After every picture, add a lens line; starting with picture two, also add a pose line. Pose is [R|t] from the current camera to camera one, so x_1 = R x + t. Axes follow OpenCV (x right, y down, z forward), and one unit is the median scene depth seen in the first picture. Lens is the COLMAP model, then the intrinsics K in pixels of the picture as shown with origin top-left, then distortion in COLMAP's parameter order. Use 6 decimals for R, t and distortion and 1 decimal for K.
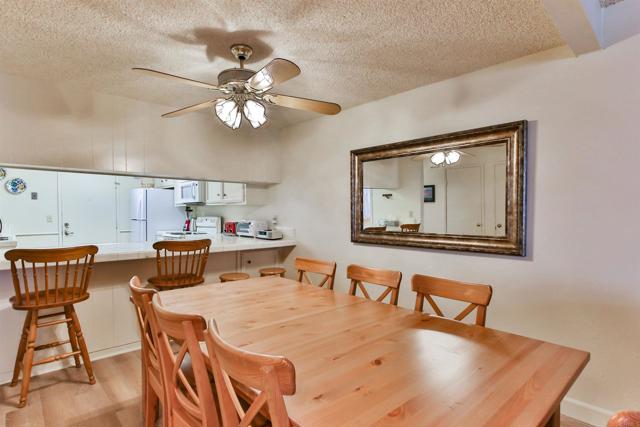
lens RADIAL K [[328.9, 0, 318.2], [0, 328.9, 220.9], [0, 0, 1]] dist [-0.011368, 0.001711]
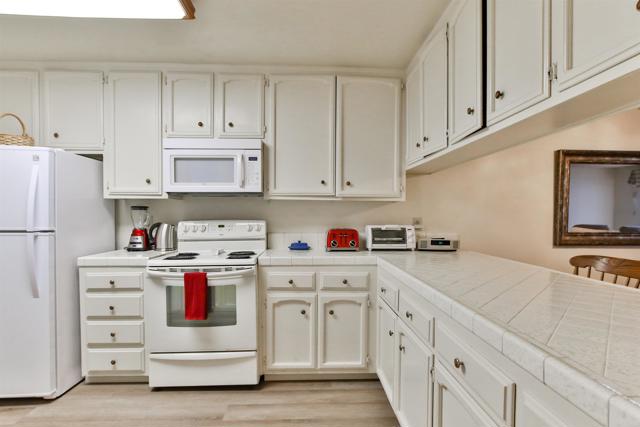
lens RADIAL K [[328.9, 0, 318.2], [0, 328.9, 220.9], [0, 0, 1]] dist [-0.011368, 0.001711]
pose [[0.656285, -0.013250, 0.754397, -0.823962], [0.013638, 0.999891, 0.005697, -0.016617], [-0.754390, 0.006550, 0.656394, 0.692557]]
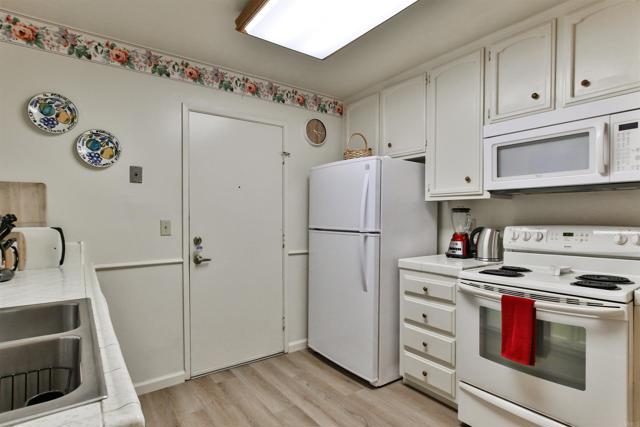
lens RADIAL K [[328.9, 0, 318.2], [0, 328.9, 220.9], [0, 0, 1]] dist [-0.011368, 0.001711]
pose [[0.992108, 0.004768, -0.125296, -0.741938], [-0.005614, 0.999964, -0.006397, -0.019095], [0.125261, 0.007050, 0.992099, 0.775574]]
